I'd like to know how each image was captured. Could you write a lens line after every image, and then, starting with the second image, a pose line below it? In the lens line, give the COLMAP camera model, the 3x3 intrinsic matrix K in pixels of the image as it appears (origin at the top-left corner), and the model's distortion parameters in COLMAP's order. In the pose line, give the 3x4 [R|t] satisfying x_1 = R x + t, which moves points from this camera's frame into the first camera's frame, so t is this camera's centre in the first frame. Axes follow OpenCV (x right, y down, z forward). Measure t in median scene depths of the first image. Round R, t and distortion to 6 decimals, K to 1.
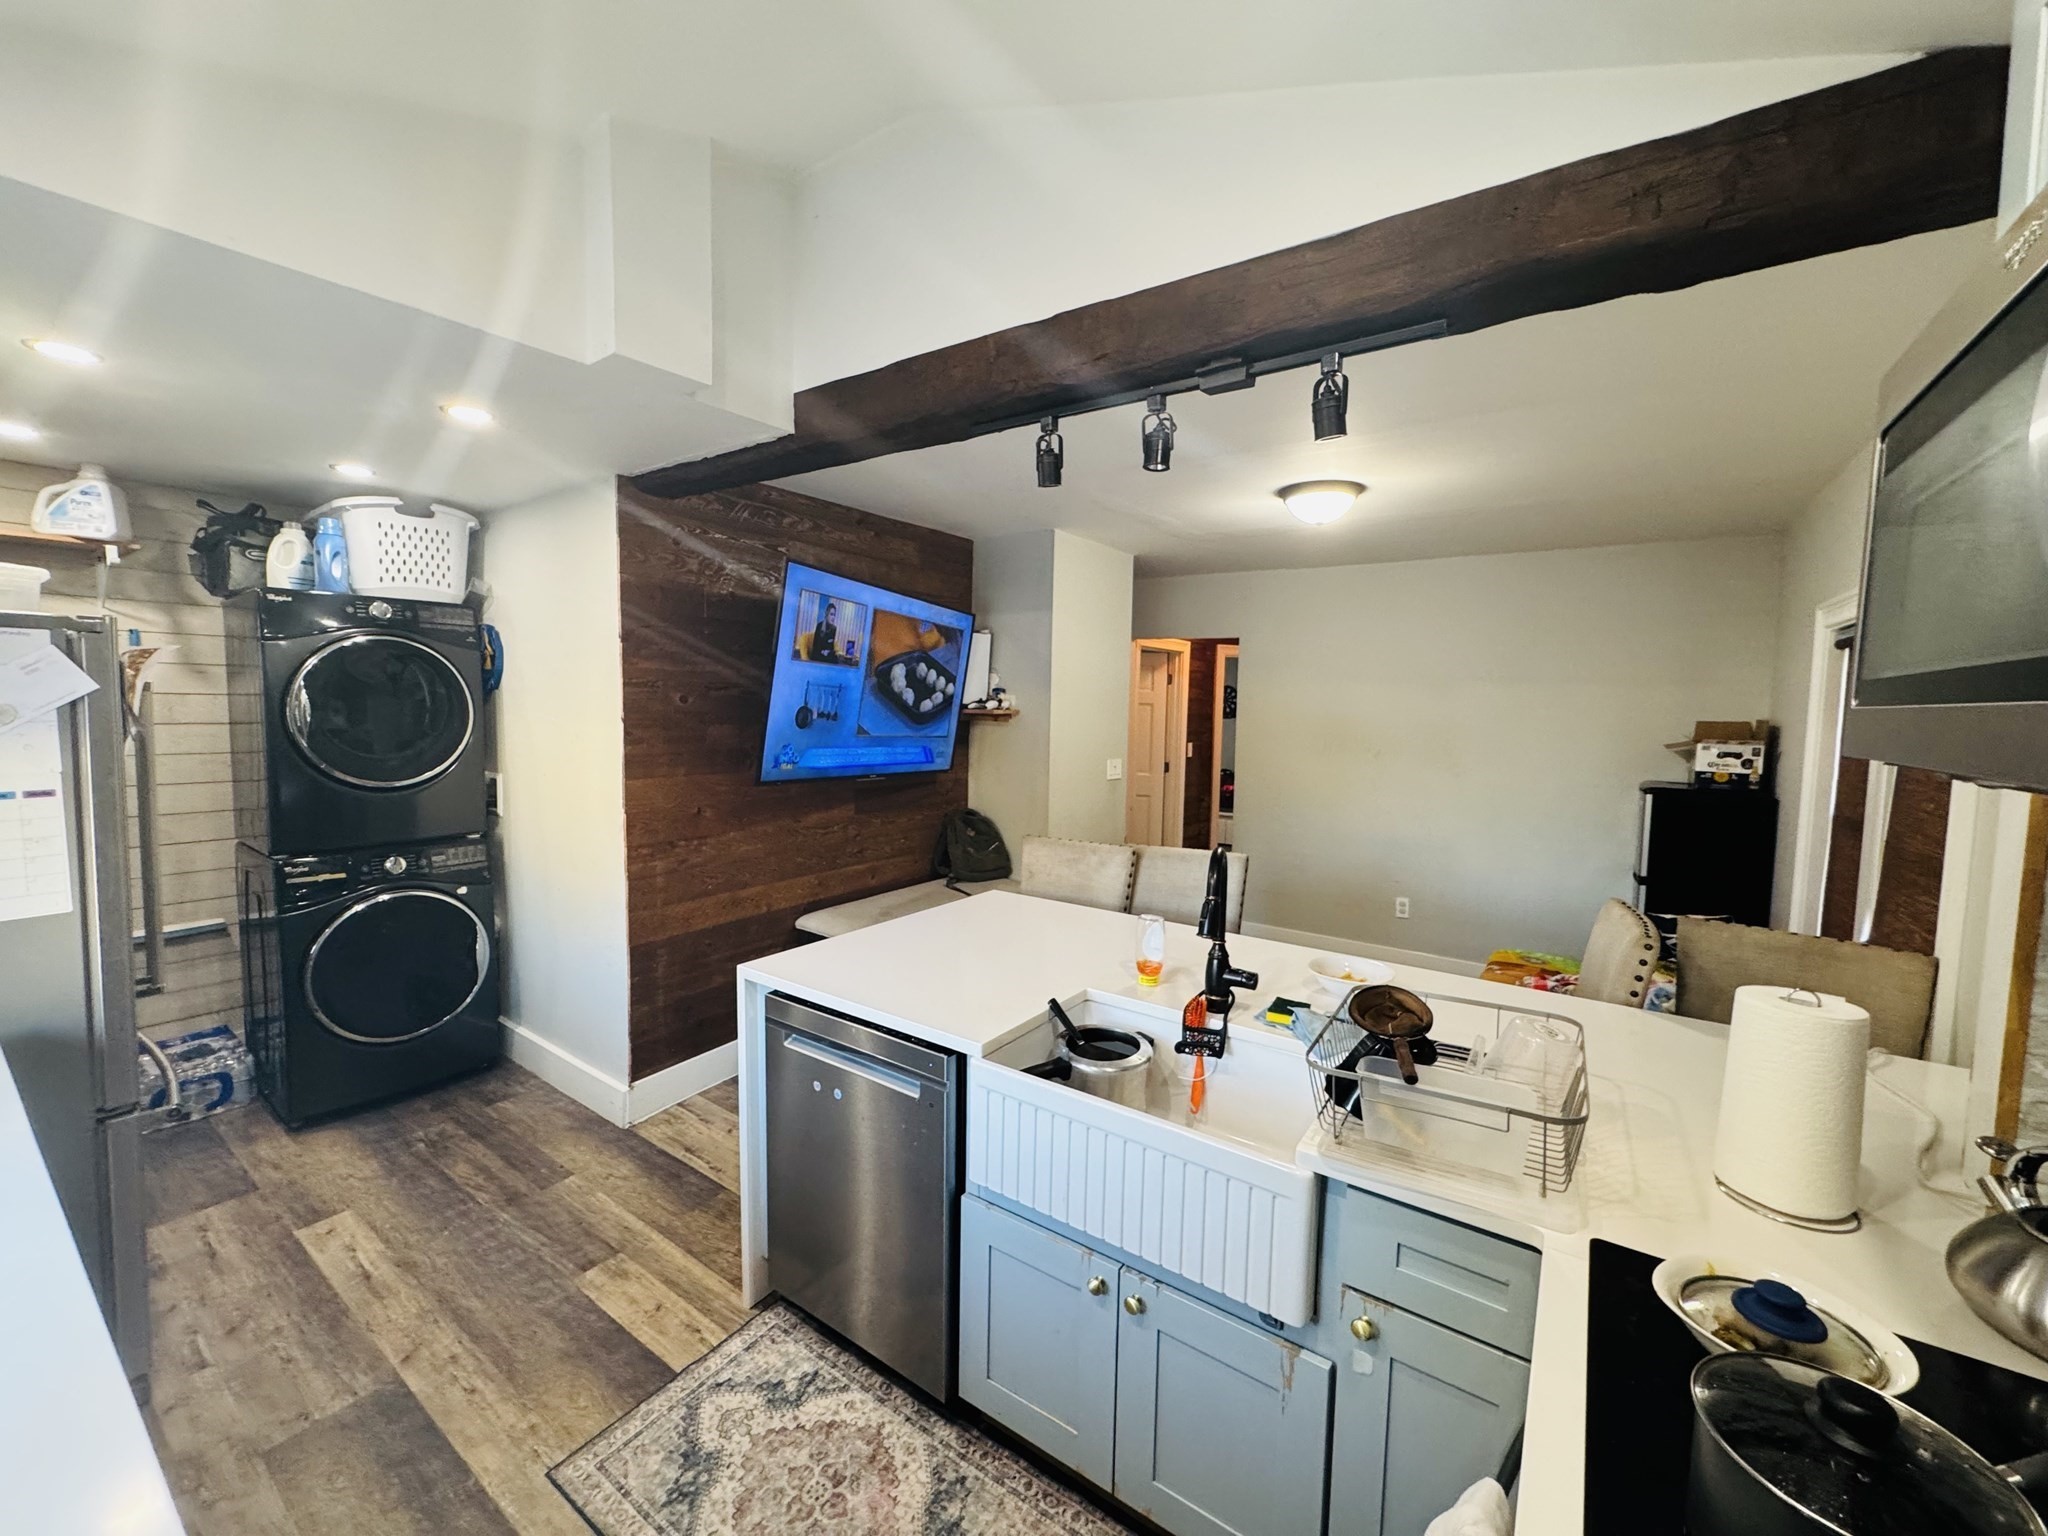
lens RADIAL K [[819.7, 0, 1020.5], [0, 819.7, 760.5], [0, 0, 1]] dist [-0.001630, 0.000105]
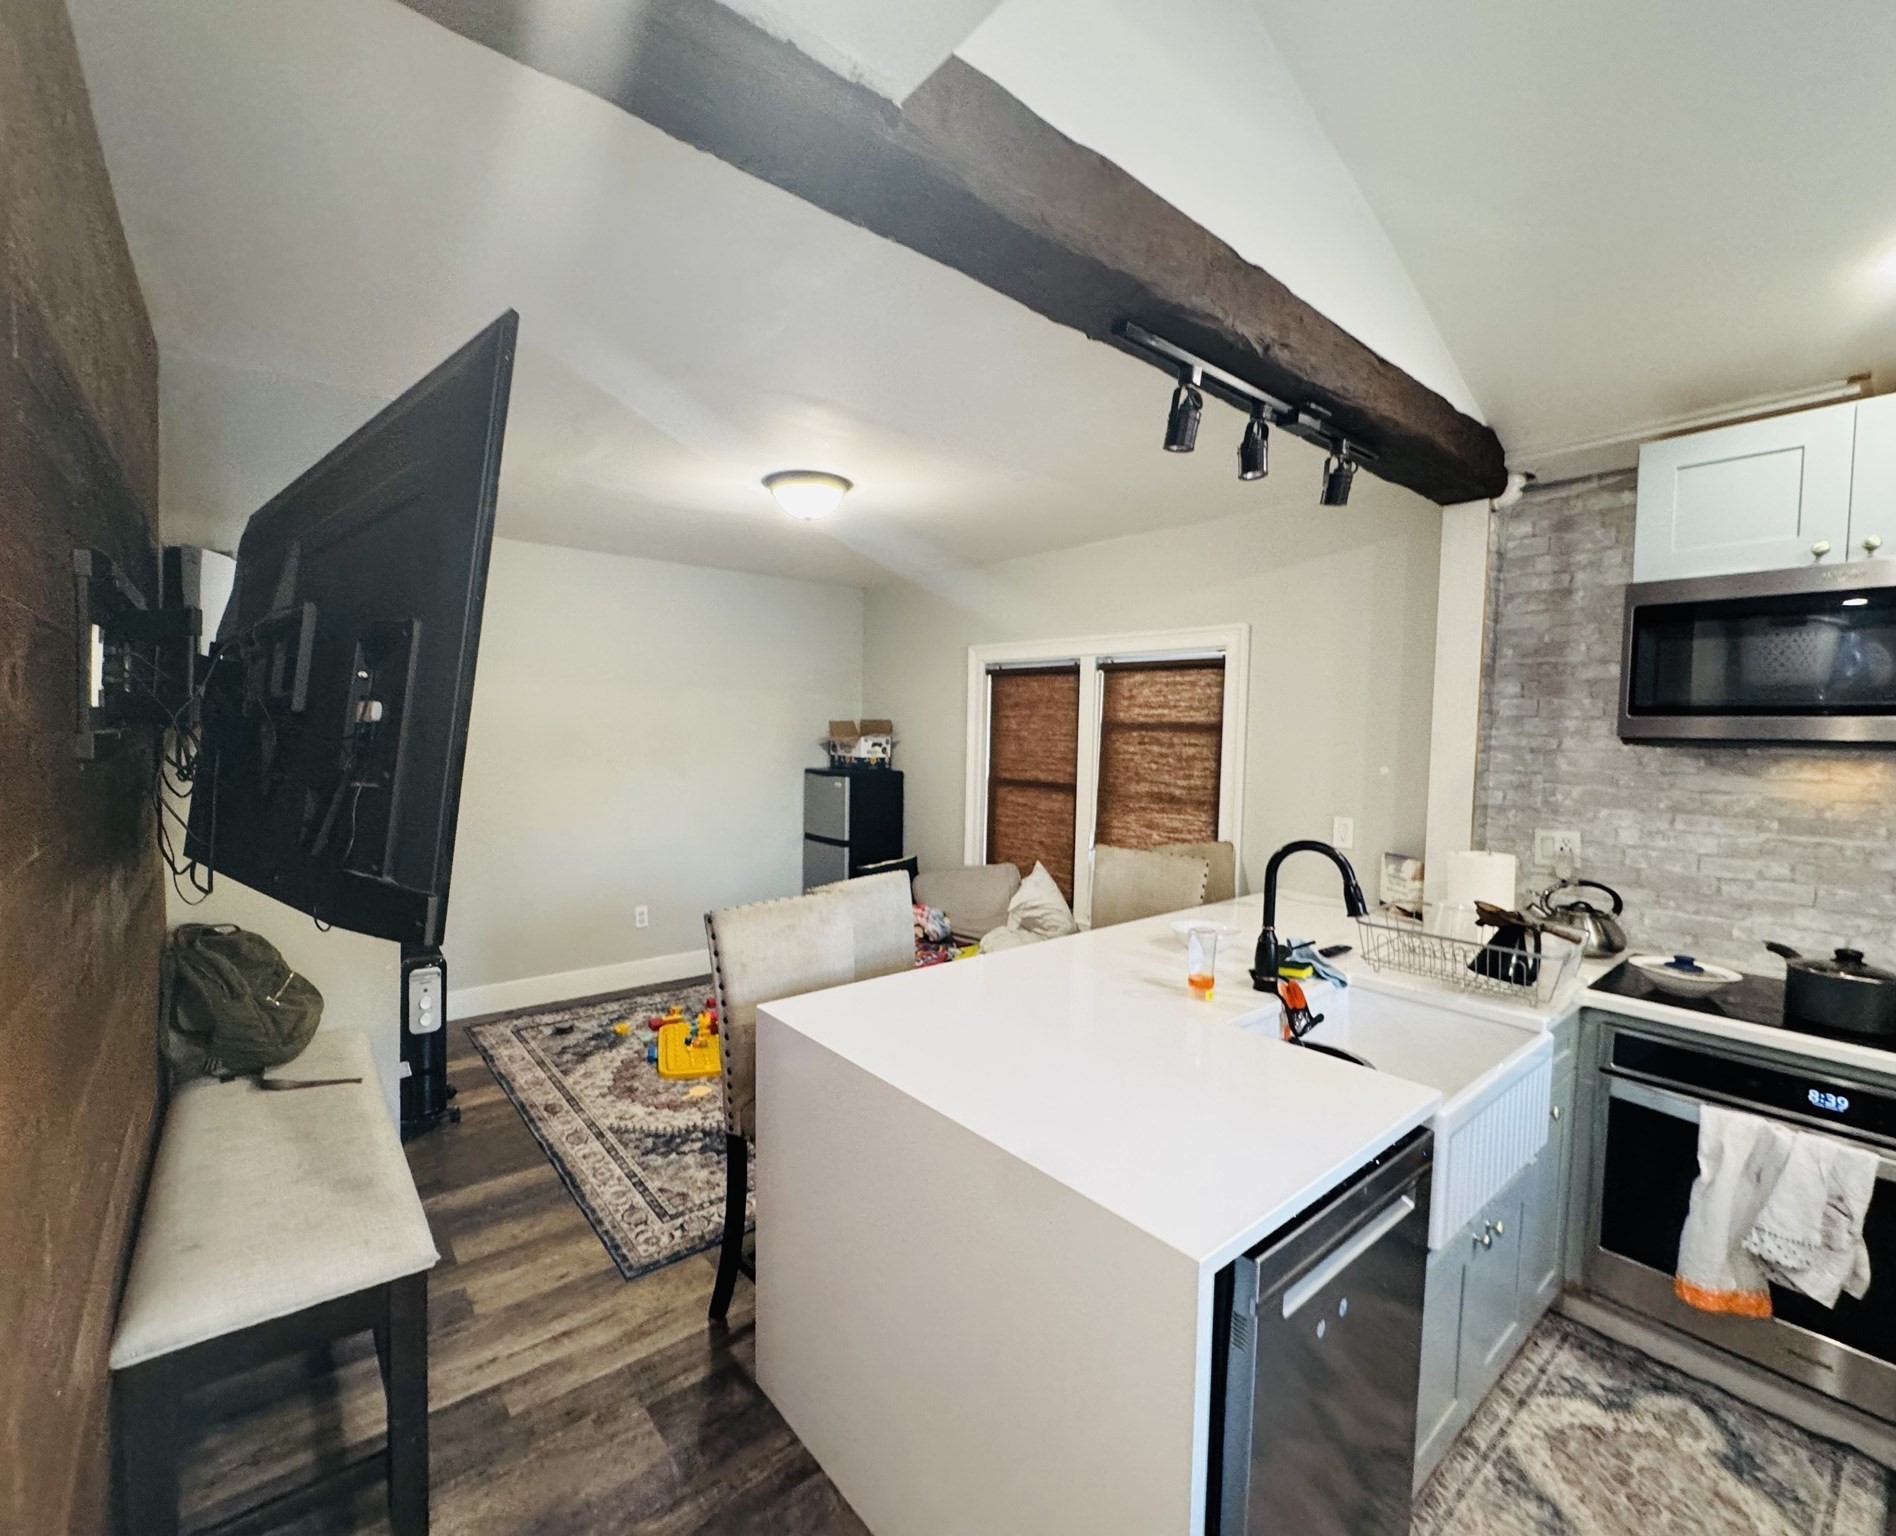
lens RADIAL K [[818.3, 0, 870.1], [0, 818.3, 762.5], [0, 0, 1]] dist [-0.000428, 0.000350]
pose [[0.300539, -0.060883, 0.951824, -0.731534], [0.057647, 0.997296, 0.045590, -0.062754], [-0.952026, 0.041168, 0.303236, 0.895132]]
